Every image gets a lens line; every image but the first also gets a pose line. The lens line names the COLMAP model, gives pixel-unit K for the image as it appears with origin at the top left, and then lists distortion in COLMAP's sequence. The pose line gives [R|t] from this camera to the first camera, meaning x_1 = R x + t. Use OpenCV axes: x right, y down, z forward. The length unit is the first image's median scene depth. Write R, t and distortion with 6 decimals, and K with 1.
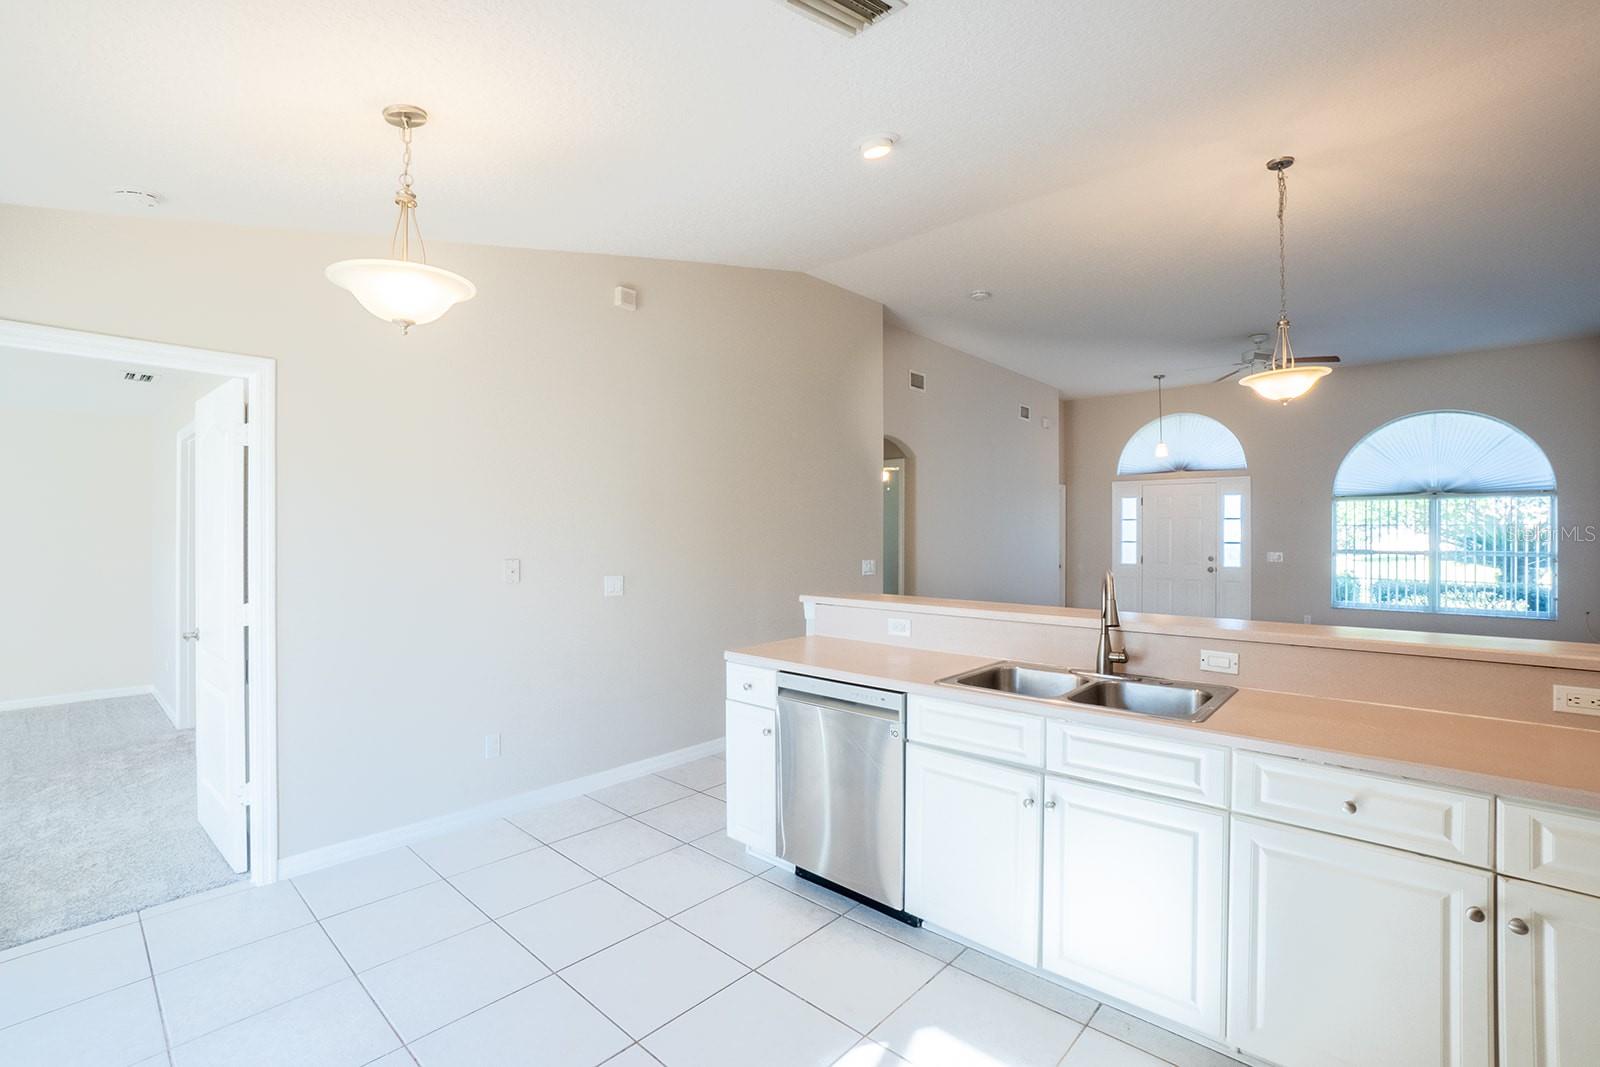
lens RADIAL K [[710.8, 0, 797.9], [0, 710.8, 530.3], [0, 0, 1]] dist [-0.061388, 0.021170]
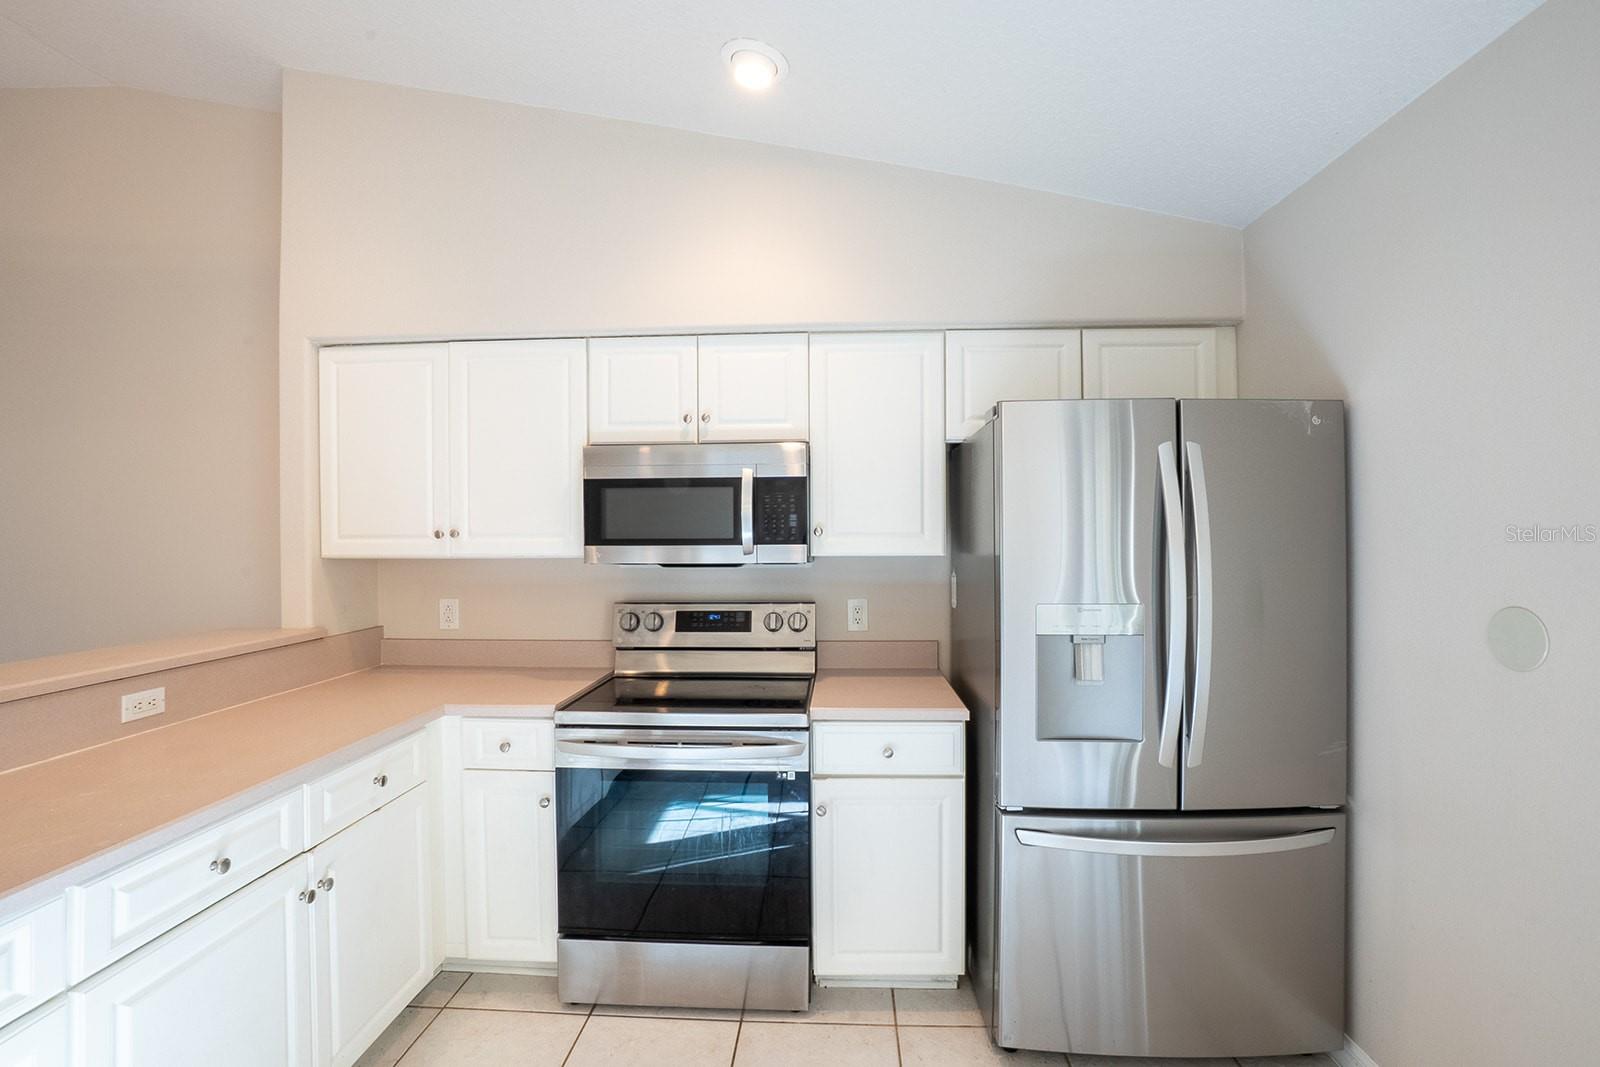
lens RADIAL K [[718.5, 0, 807.2], [0, 718.5, 532.0], [0, 0, 1]] dist [-0.062303, 0.021687]
pose [[-0.639515, 0.006515, 0.768751, -0.136958], [0.004542, 0.999979, -0.004696, 0.000232], [-0.768765, 0.000488, -0.639531, 0.435043]]
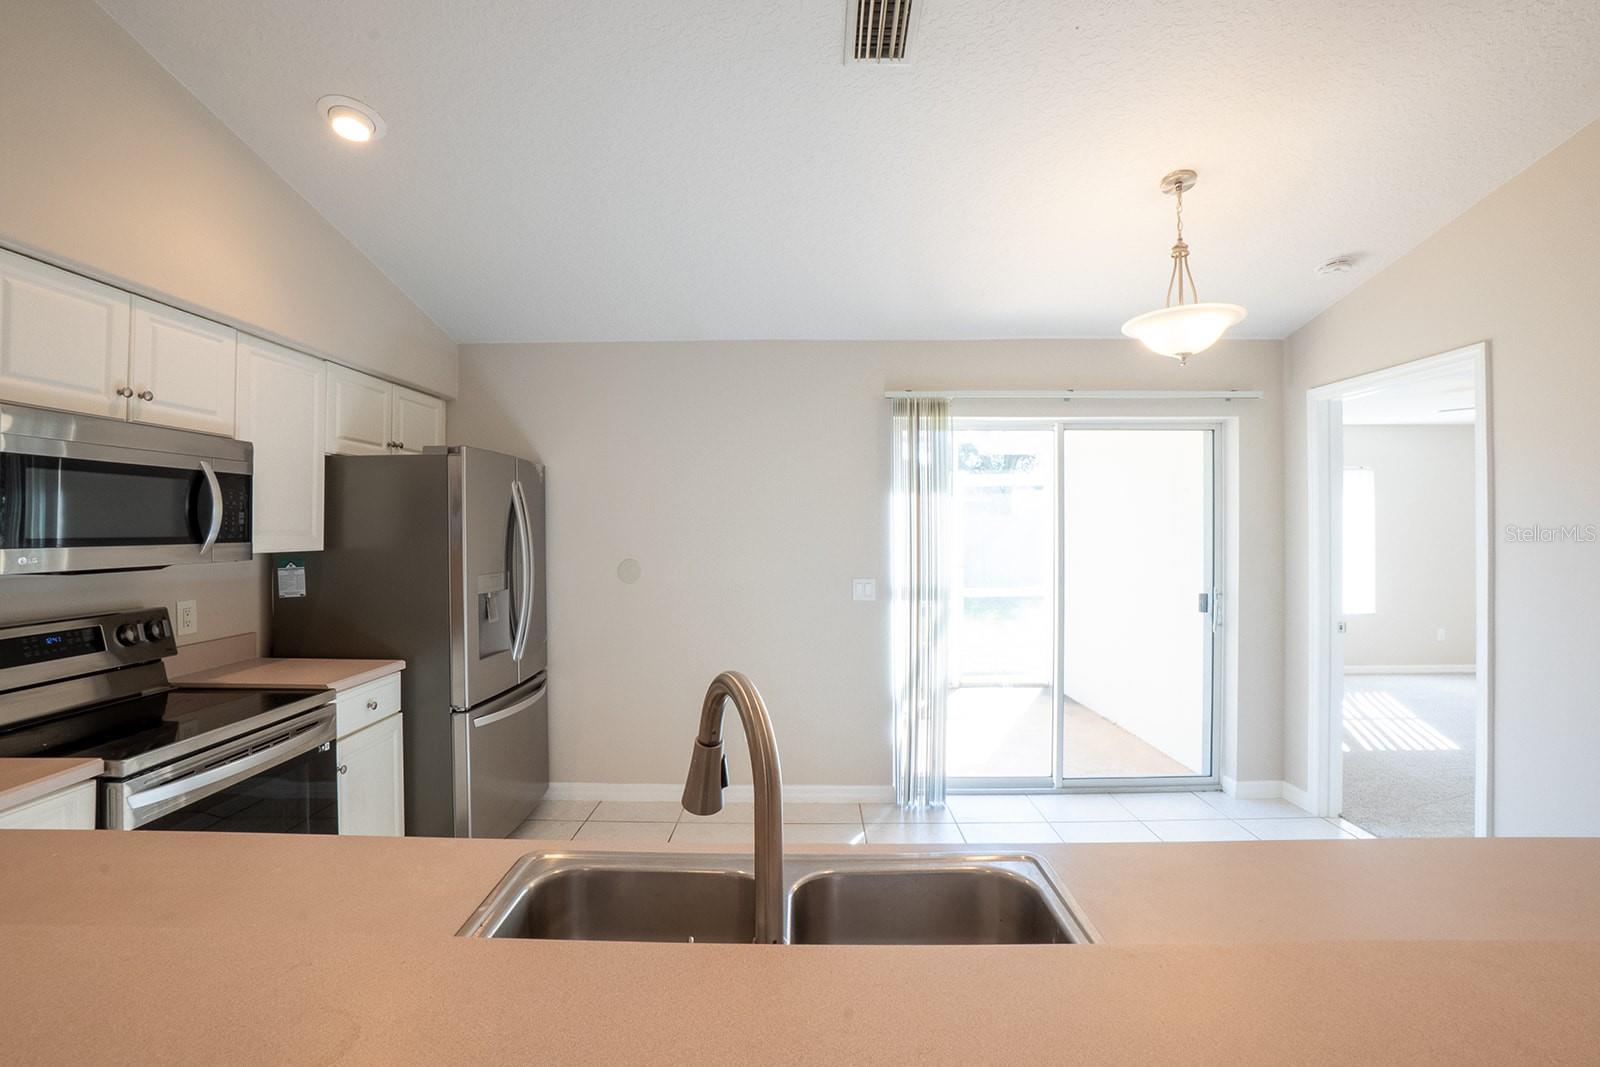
lens RADIAL K [[718.5, 0, 807.2], [0, 718.5, 532.0], [0, 0, 1]] dist [-0.062303, 0.021687]
pose [[-0.744531, 0.006322, -0.667558, 0.411934], [0.005245, 0.999980, 0.003621, -0.000530], [0.667568, -0.000806, -0.744549, 0.840460]]
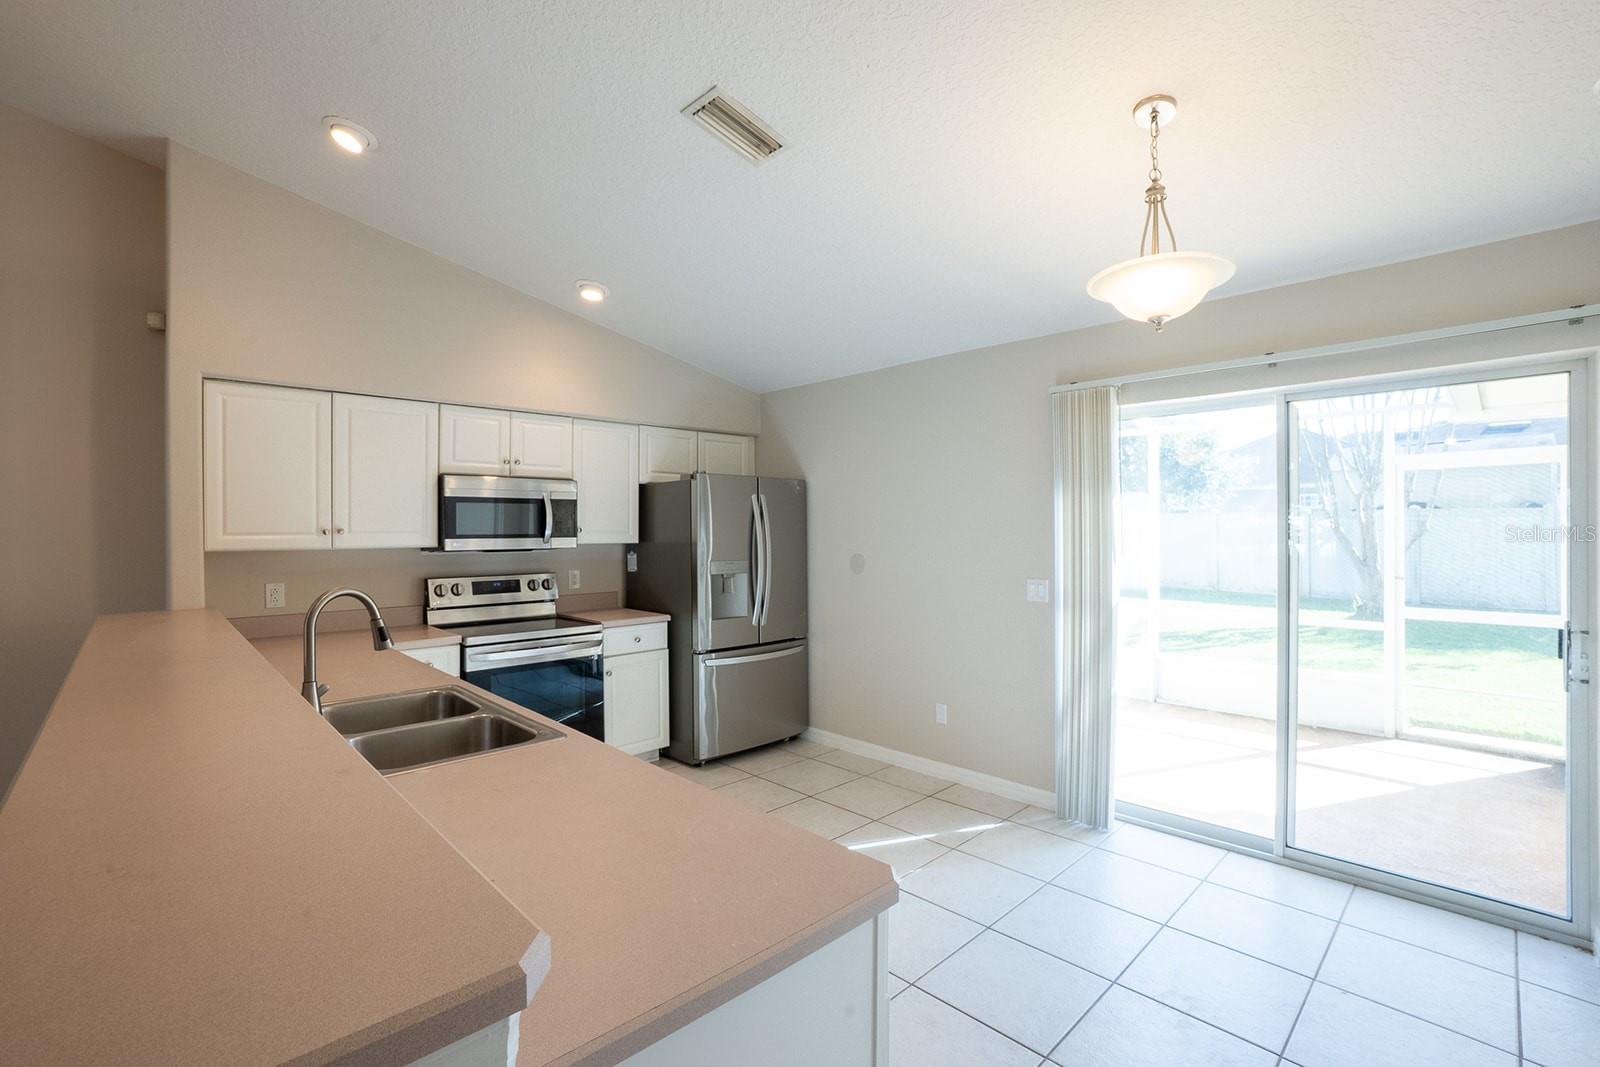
lens RADIAL K [[710.8, 0, 797.9], [0, 710.8, 530.3], [0, 0, 1]] dist [-0.061388, 0.021170]
pose [[-0.998323, 0.005990, 0.057579, -0.061906], [0.005889, 0.999981, -0.001924, 0.001378], [-0.057590, -0.001582, -0.998339, 1.151652]]
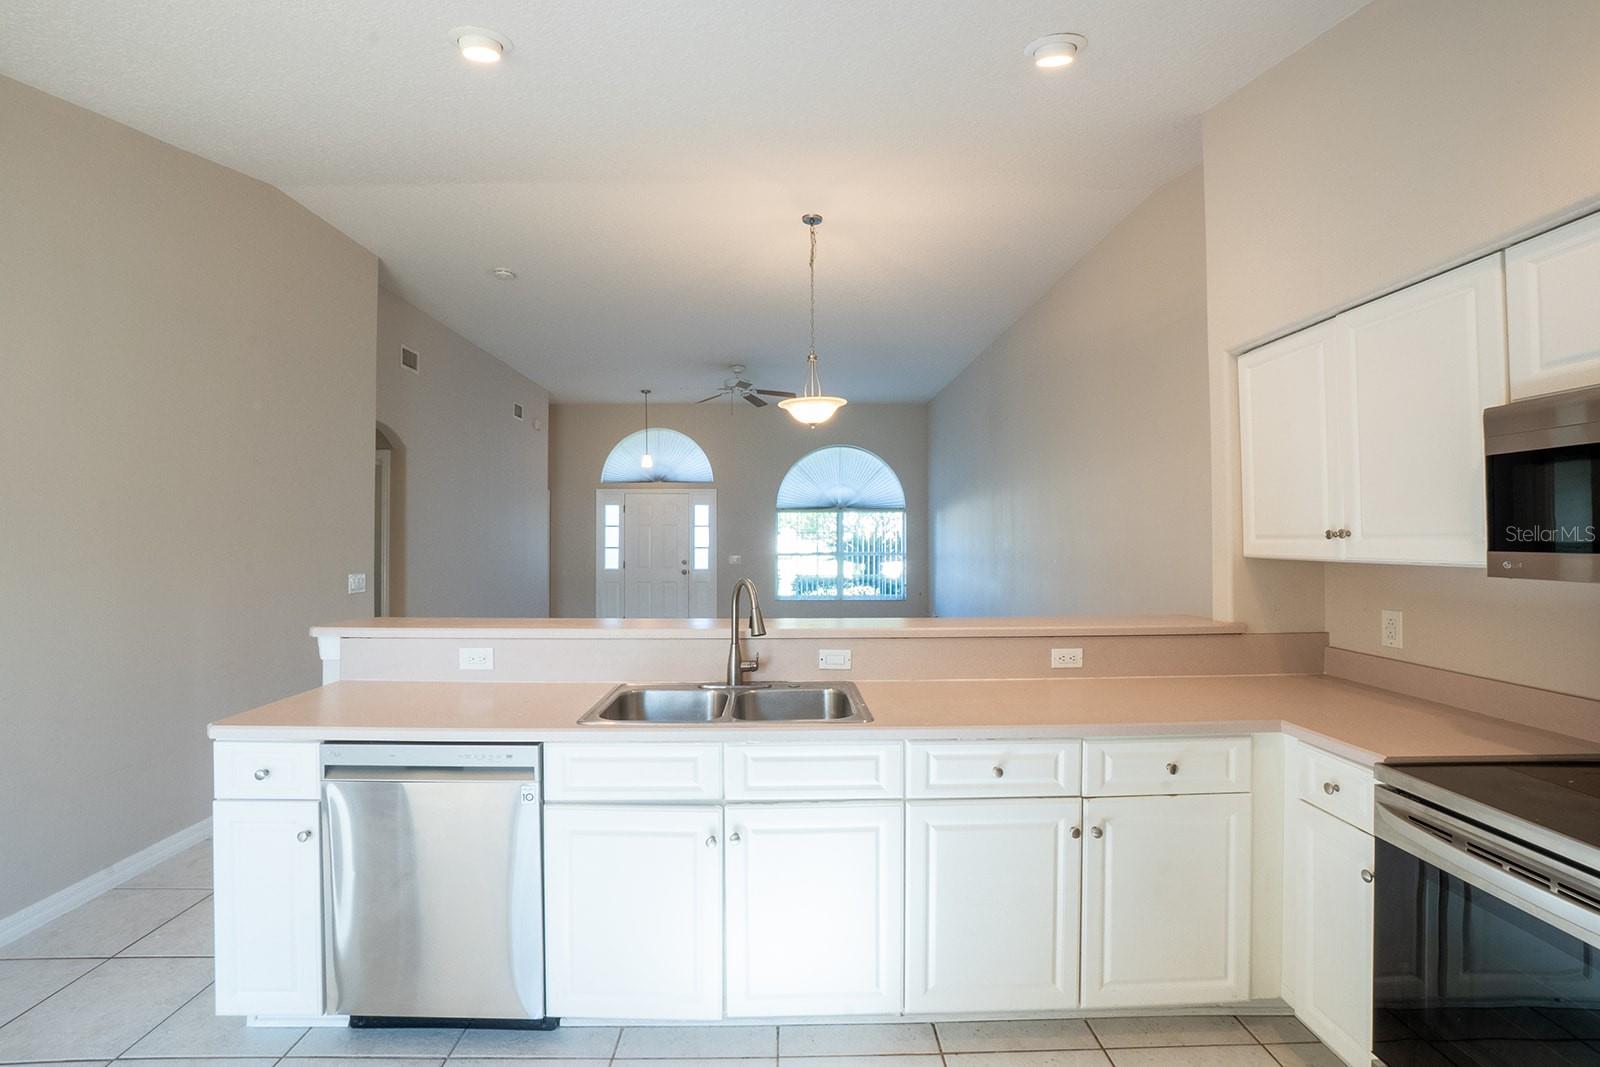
lens RADIAL K [[710.8, 0, 797.9], [0, 710.8, 530.3], [0, 0, 1]] dist [-0.061388, 0.021170]
pose [[0.725549, 0.006091, 0.688144, -0.123034], [-0.000187, 0.999963, -0.008655, -0.000792], [-0.688171, 0.006151, 0.725523, 0.156640]]
